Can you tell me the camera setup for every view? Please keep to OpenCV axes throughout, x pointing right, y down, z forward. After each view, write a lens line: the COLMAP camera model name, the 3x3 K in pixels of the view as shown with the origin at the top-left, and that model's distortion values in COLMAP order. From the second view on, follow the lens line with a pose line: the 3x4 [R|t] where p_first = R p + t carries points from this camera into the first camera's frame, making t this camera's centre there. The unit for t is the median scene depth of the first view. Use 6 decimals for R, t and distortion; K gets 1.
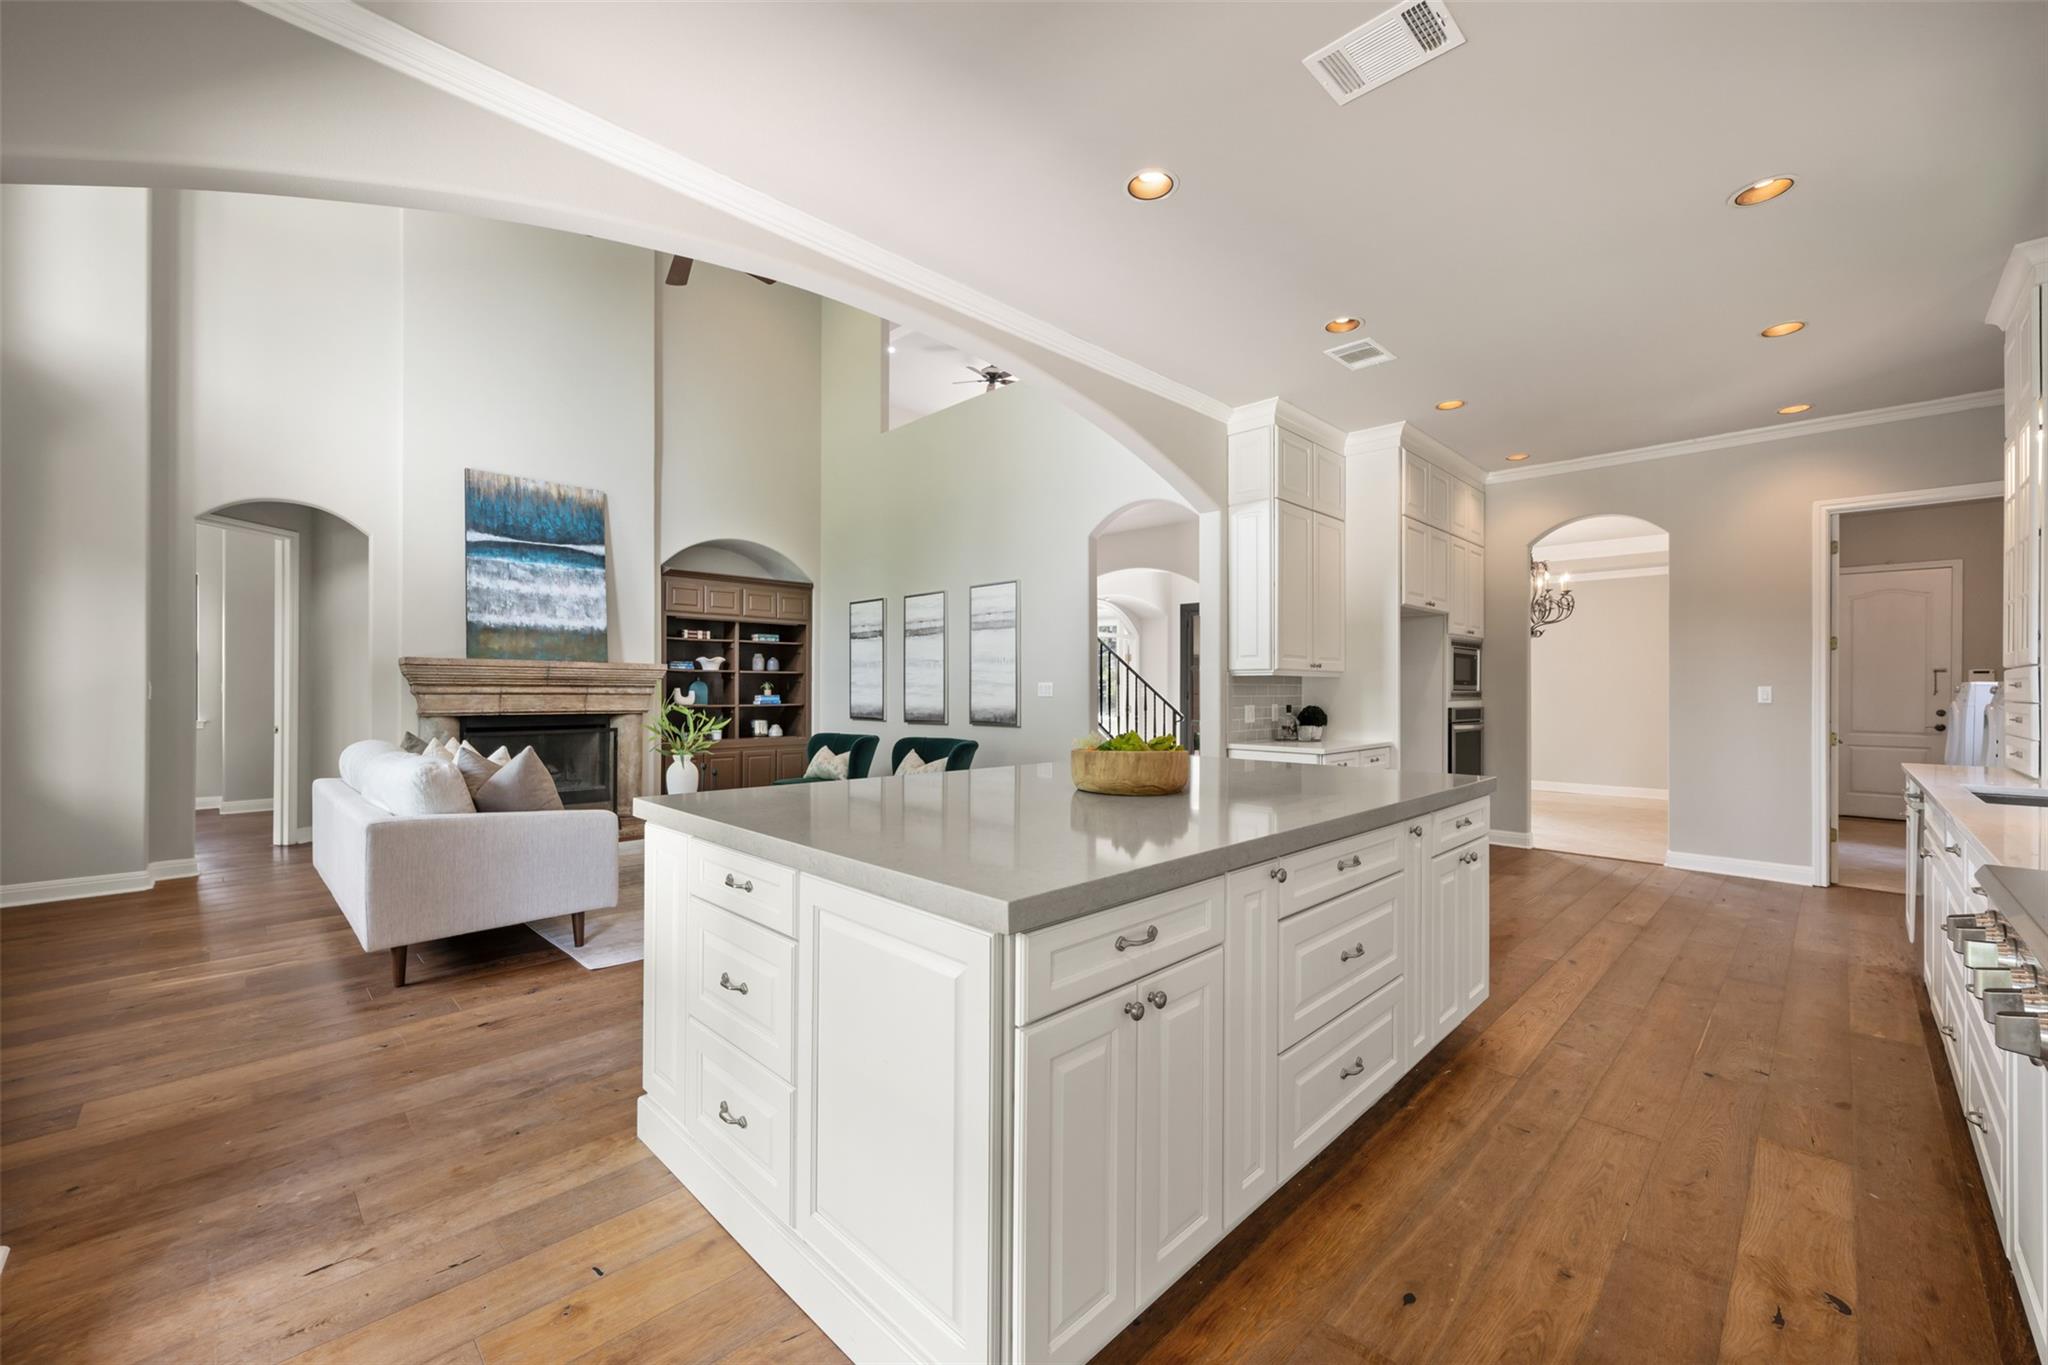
lens RADIAL K [[809.0, 0, 1025.2], [0, 809.0, 679.3], [0, 0, 1]] dist [0.003657, -0.000084]
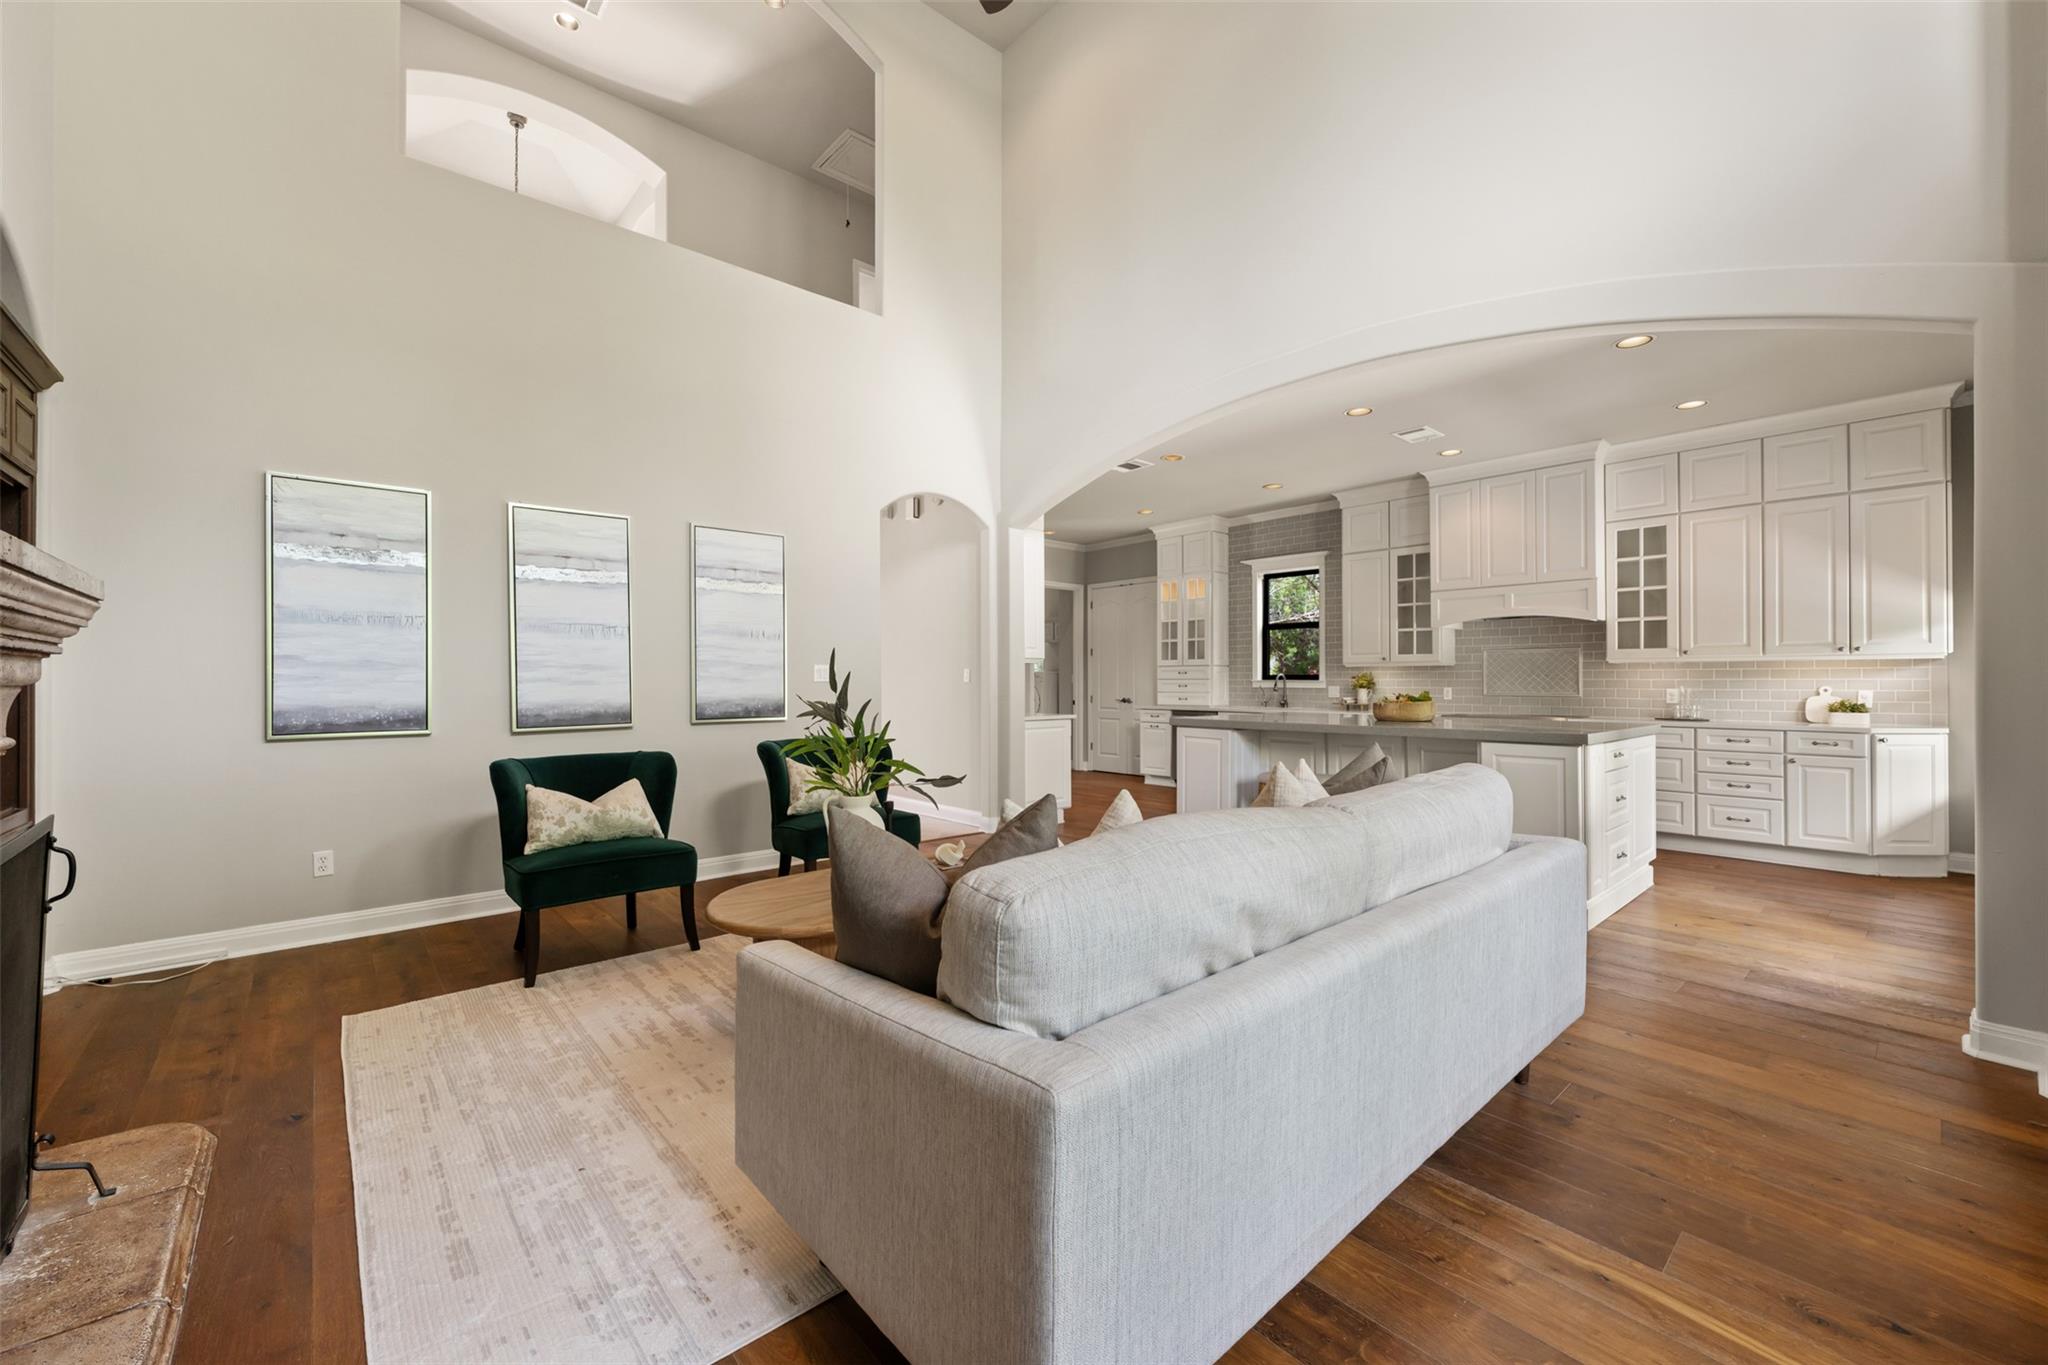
lens RADIAL K [[809.0, 0, 1021.7], [0, 809.0, 676.2], [0, 0, 1]] dist [0.003657, -0.000084]
pose [[0.065332, 0.004770, 0.997852, -0.743090], [-0.010830, 0.999933, -0.004071, 0.015478], [-0.997805, -0.010541, 0.065380, 0.685117]]
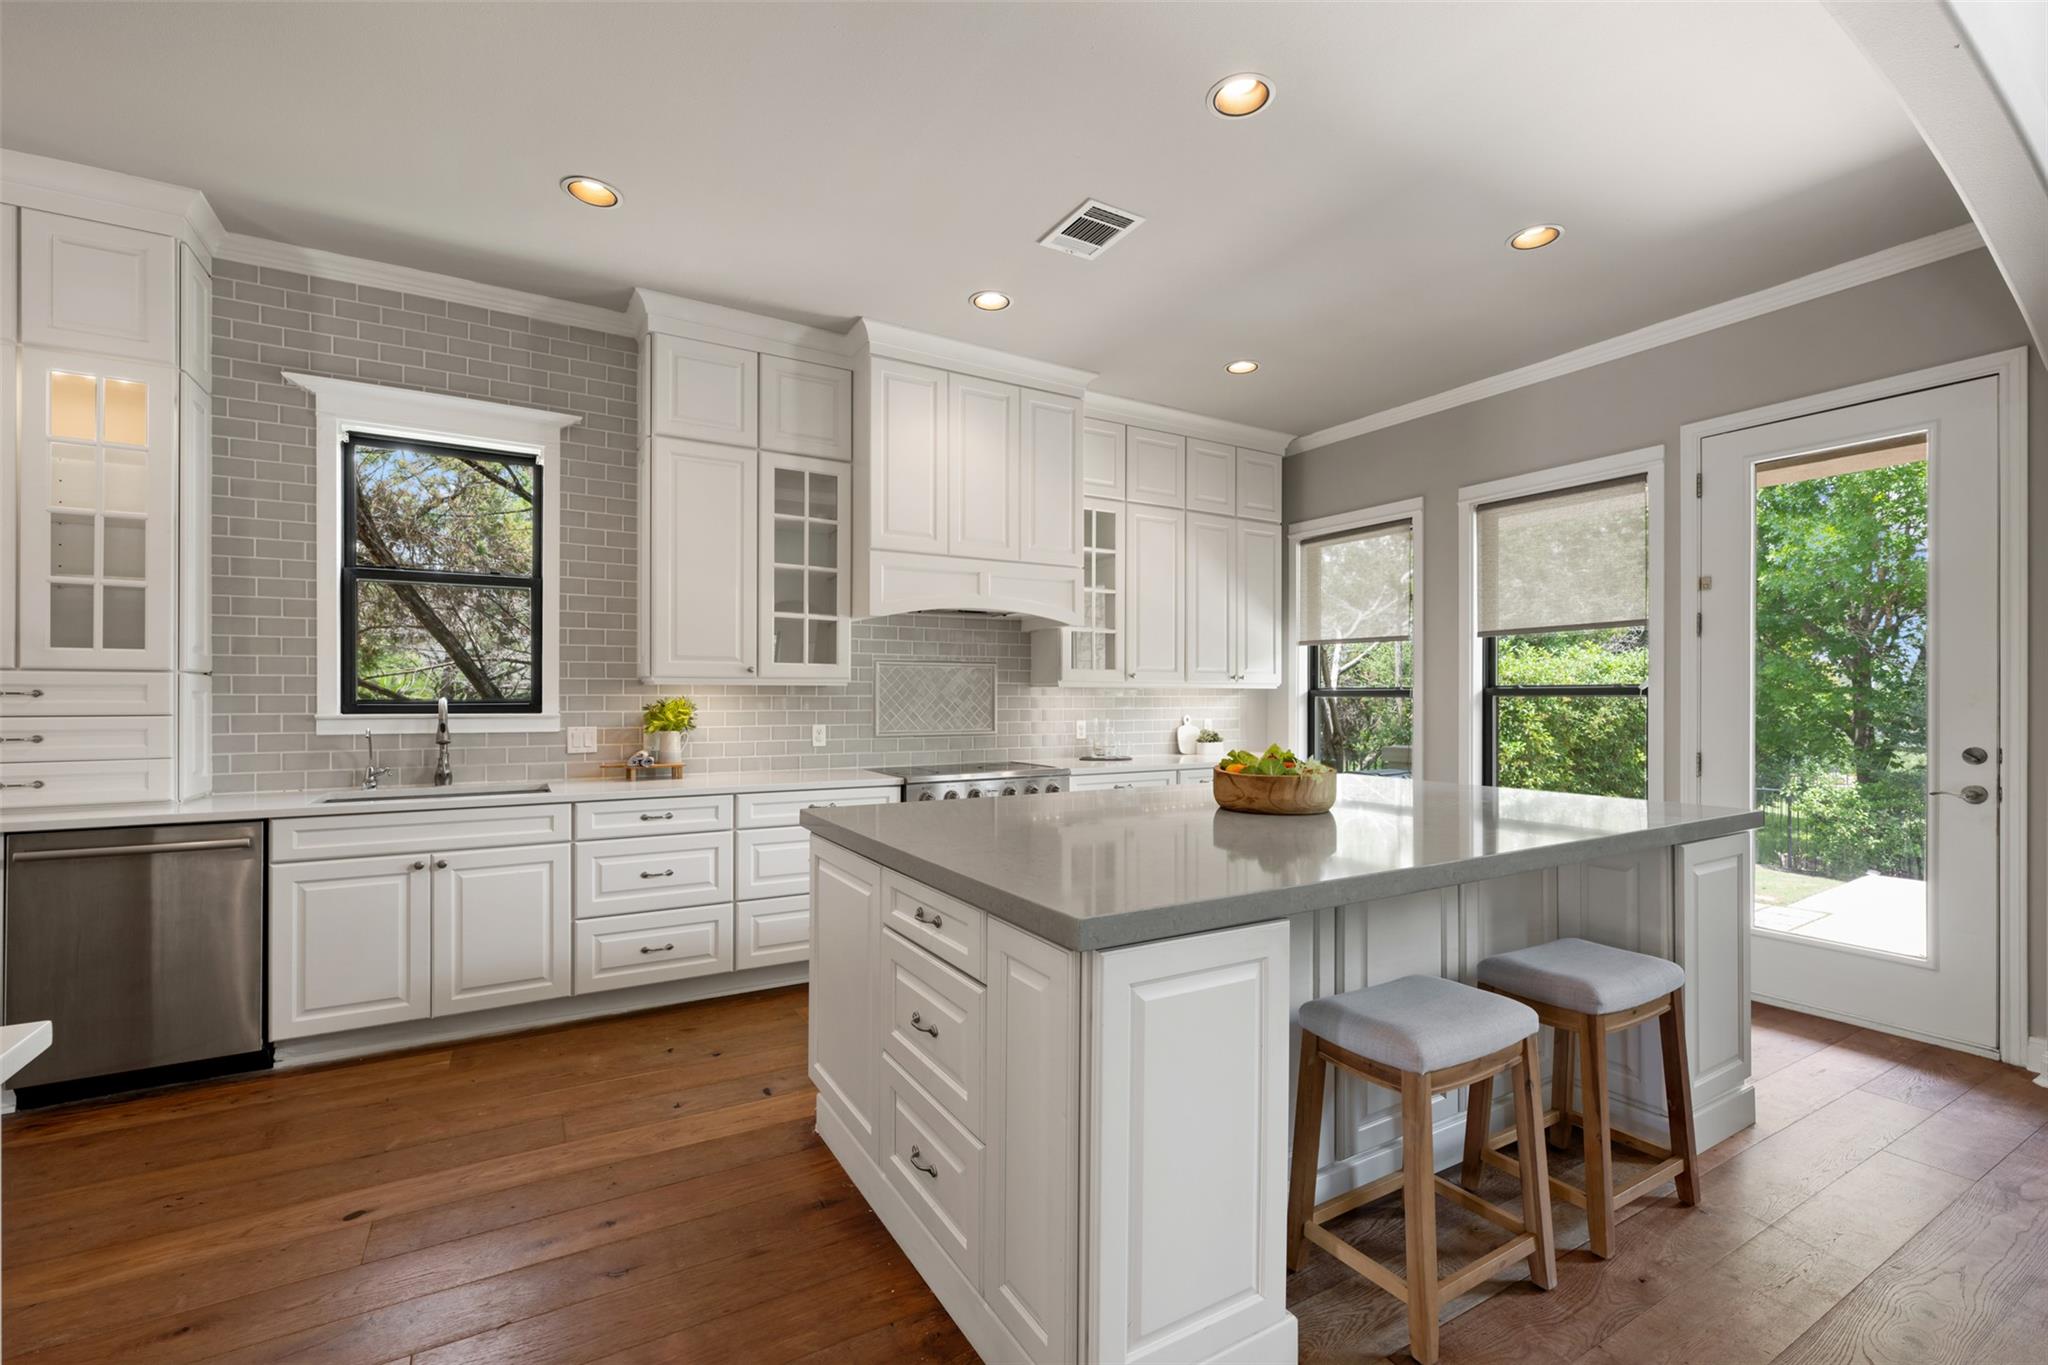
lens RADIAL K [[866.3, 0, 1017.3], [0, 866.3, 694.9], [0, 0, 1]] dist [-0.000136, 0.001284]
pose [[-0.965941, -0.004257, 0.258726, 0.060317], [-0.006885, 0.999934, -0.009250, 0.002802], [-0.258669, -0.010717, -0.965906, 0.778309]]
